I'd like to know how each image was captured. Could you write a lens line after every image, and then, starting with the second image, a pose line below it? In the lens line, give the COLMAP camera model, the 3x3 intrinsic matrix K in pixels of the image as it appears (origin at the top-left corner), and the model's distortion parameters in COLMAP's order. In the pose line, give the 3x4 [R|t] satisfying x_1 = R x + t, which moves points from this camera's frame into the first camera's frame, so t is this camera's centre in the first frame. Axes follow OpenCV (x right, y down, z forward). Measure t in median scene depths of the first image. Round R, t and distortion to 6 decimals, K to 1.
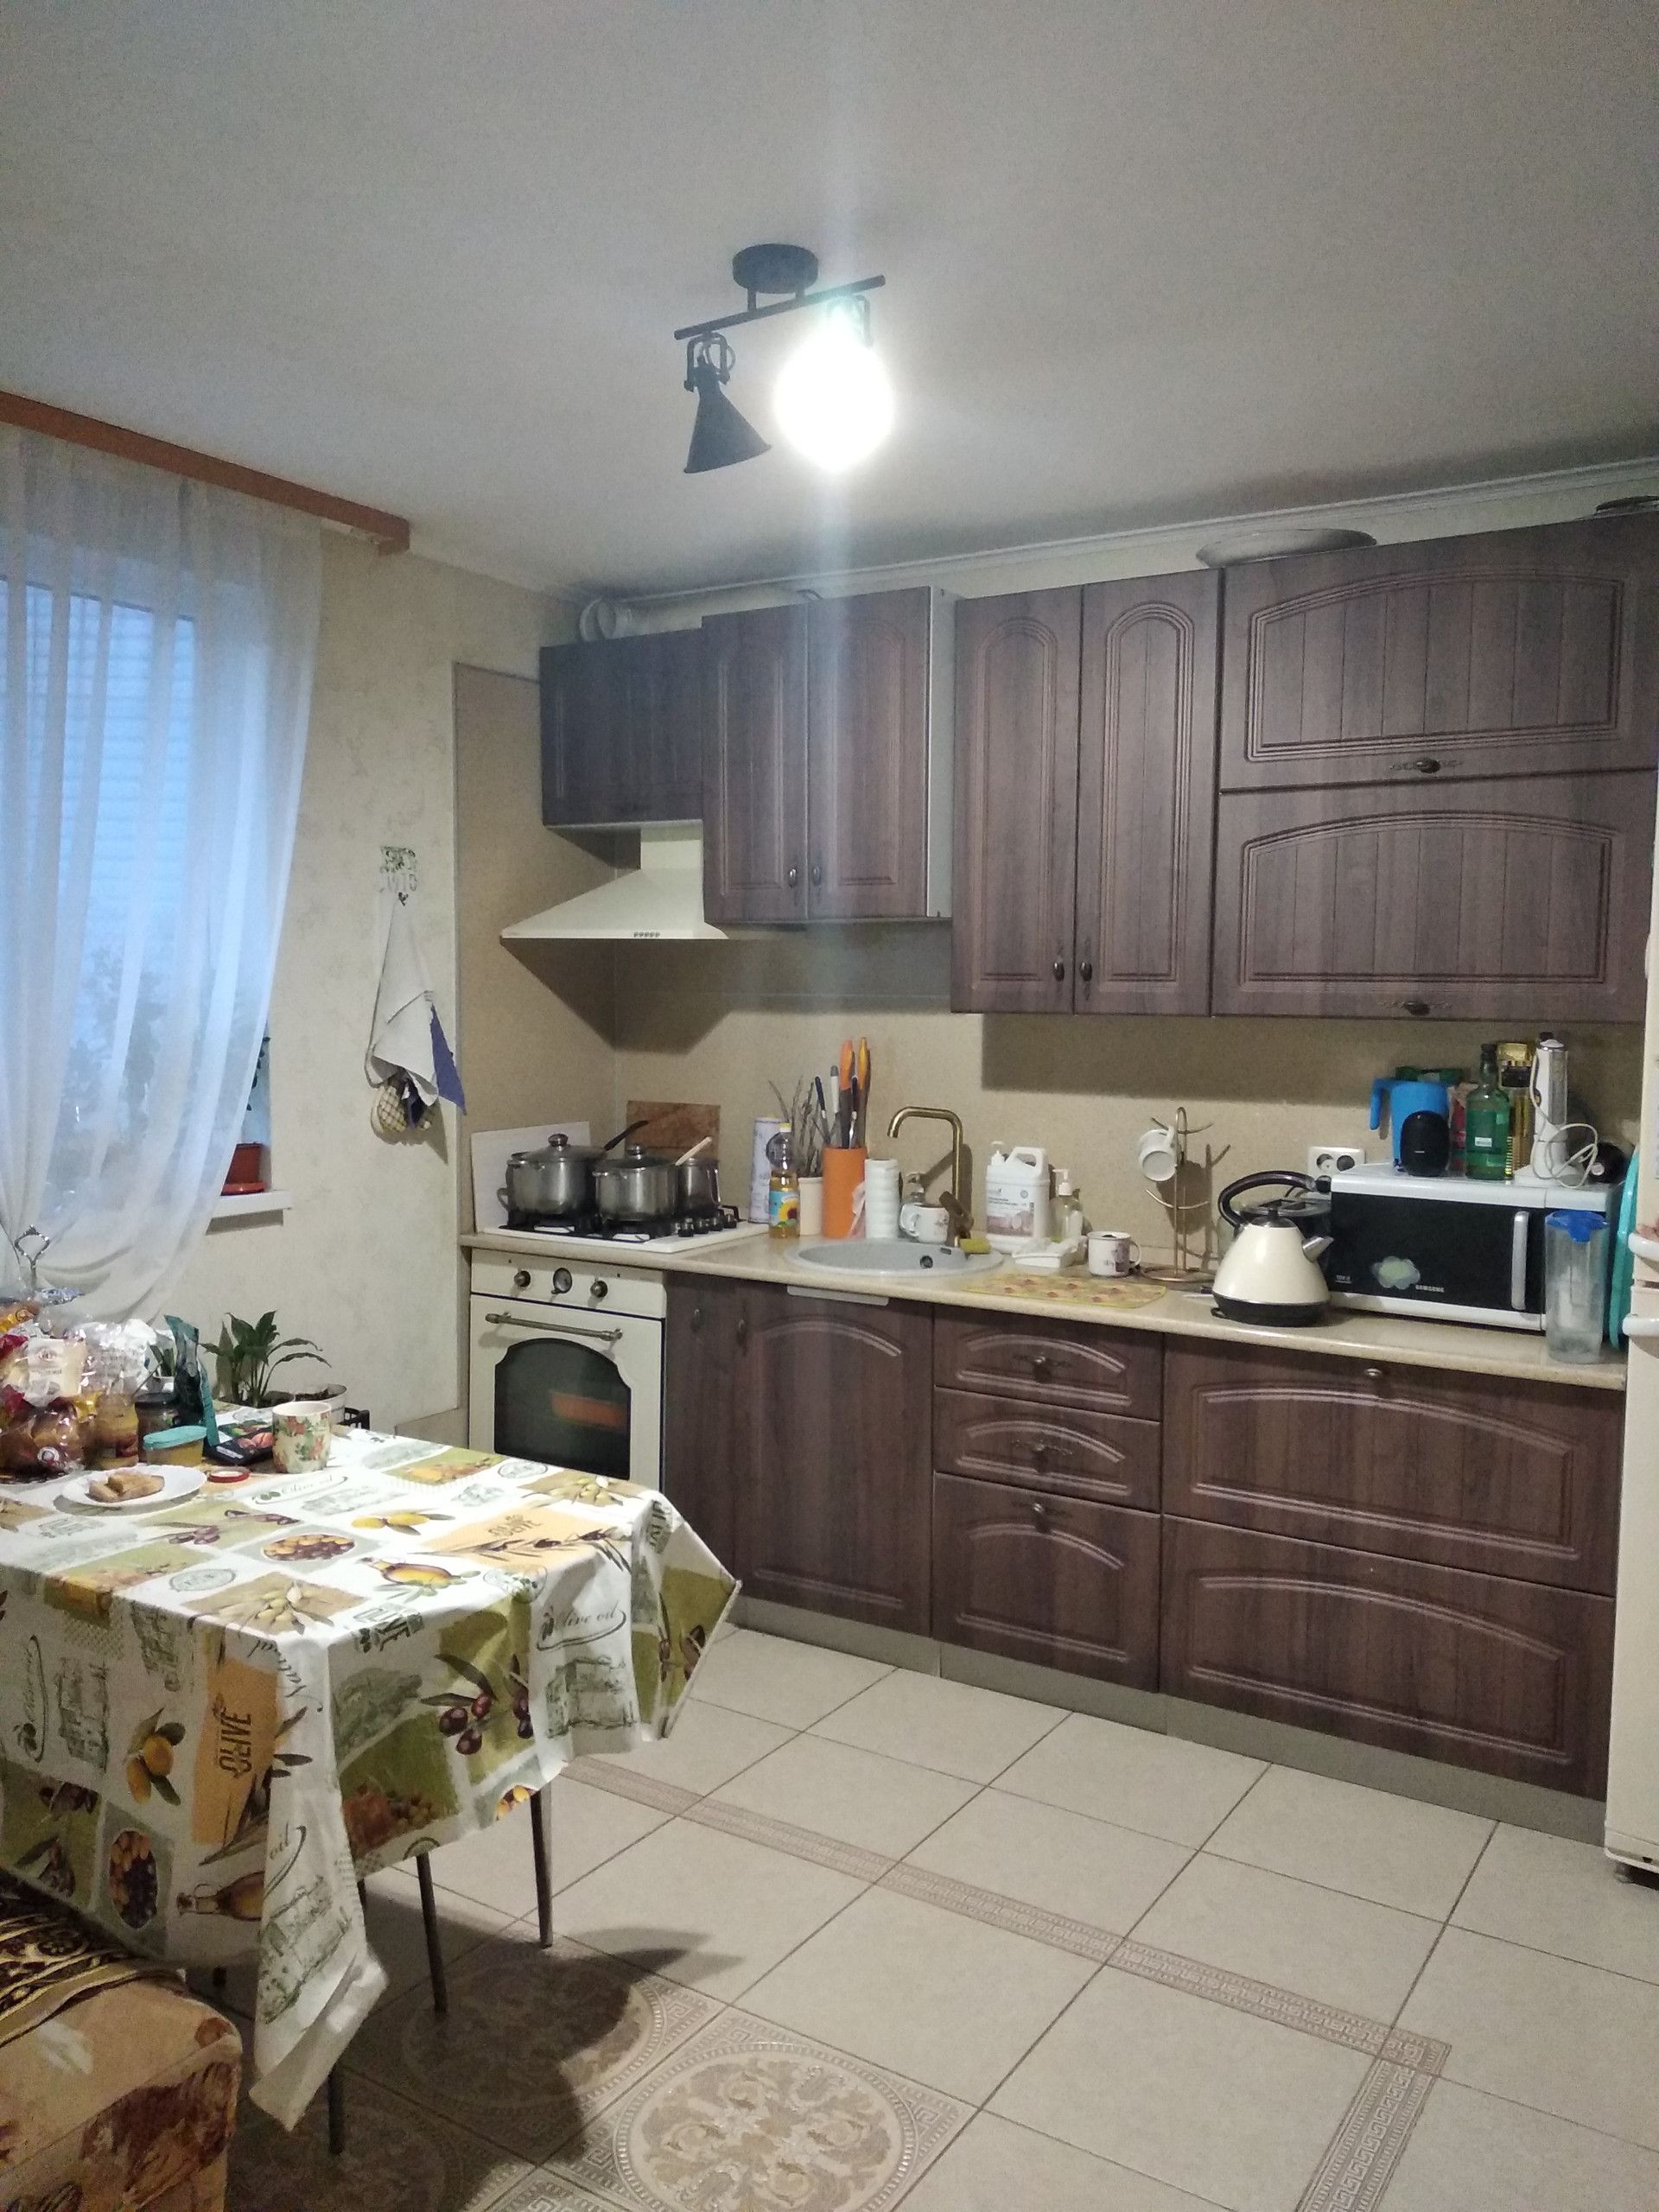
lens RADIAL K [[1695.4, 0, 829.0], [0, 1695.4, 1109.1], [0, 0, 1]] dist [0.002021, 0.001436]
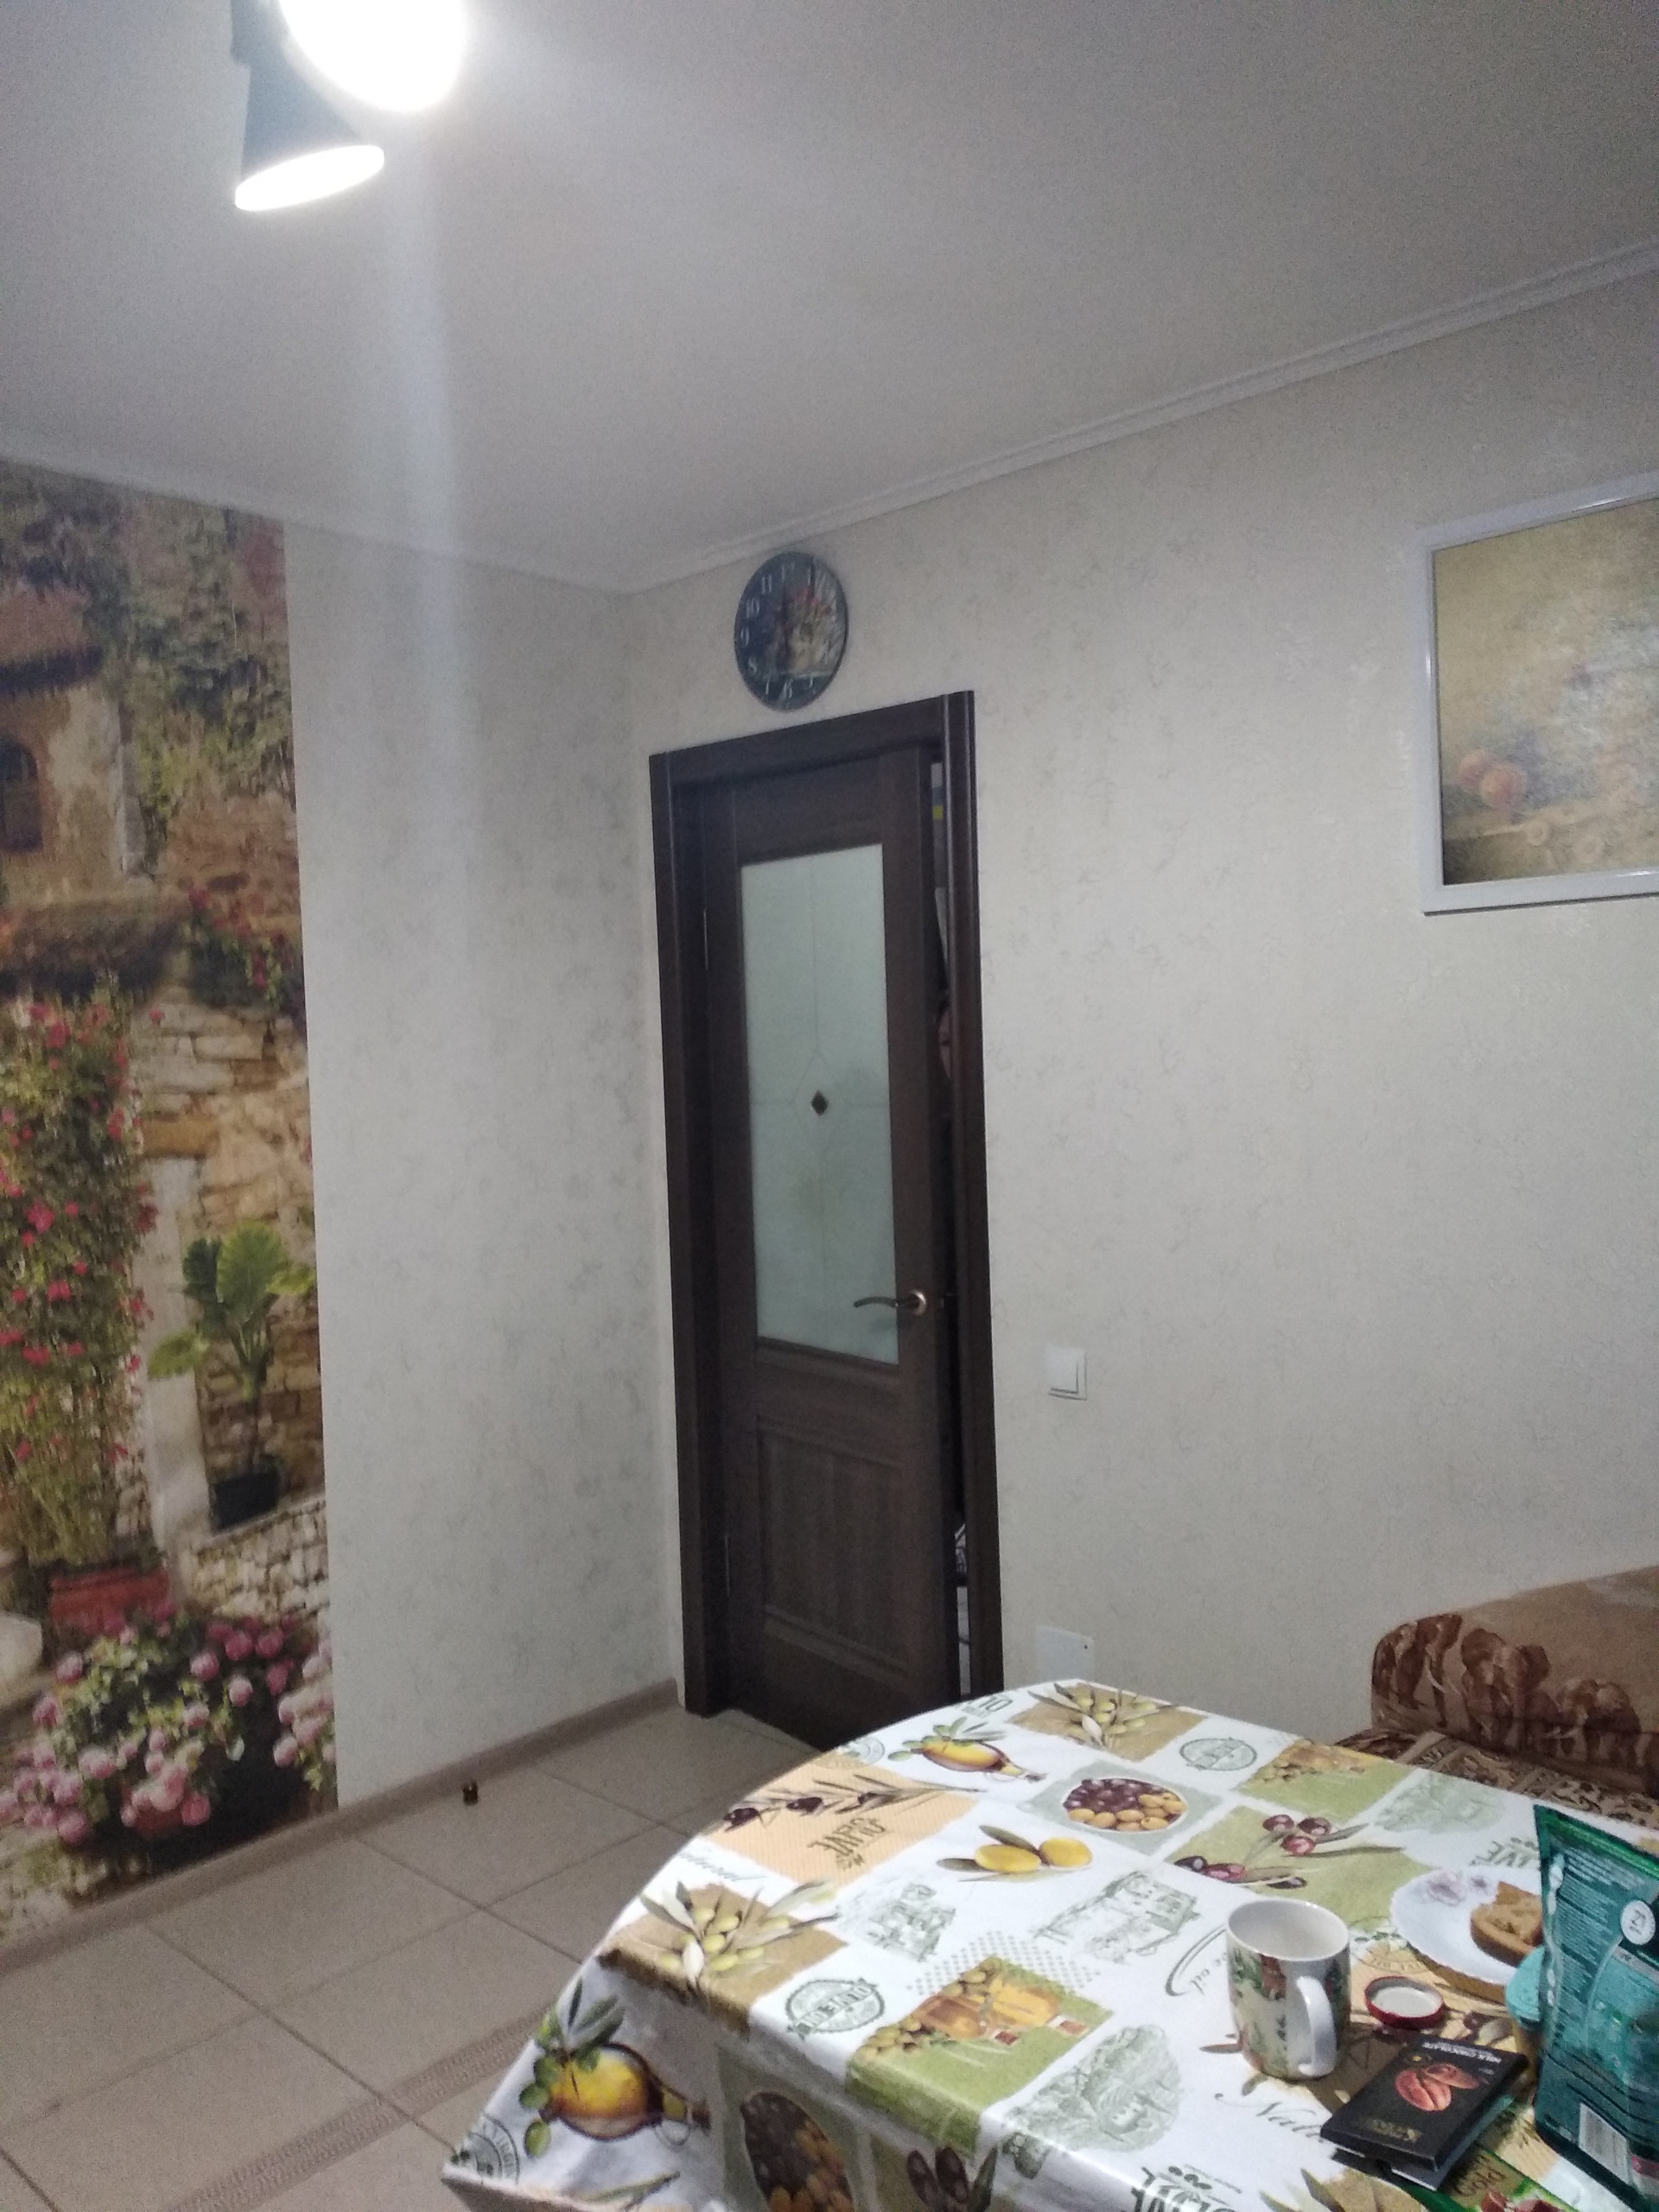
lens RADIAL K [[1695.4, 0, 831.0], [0, 1695.4, 1105.0], [0, 0, 1]] dist [0.002021, 0.001436]
pose [[-0.982092, 0.014501, 0.187844, -0.322186], [0.035782, 0.993243, 0.110398, -0.126976], [-0.184974, 0.115143, -0.975975, 1.692647]]
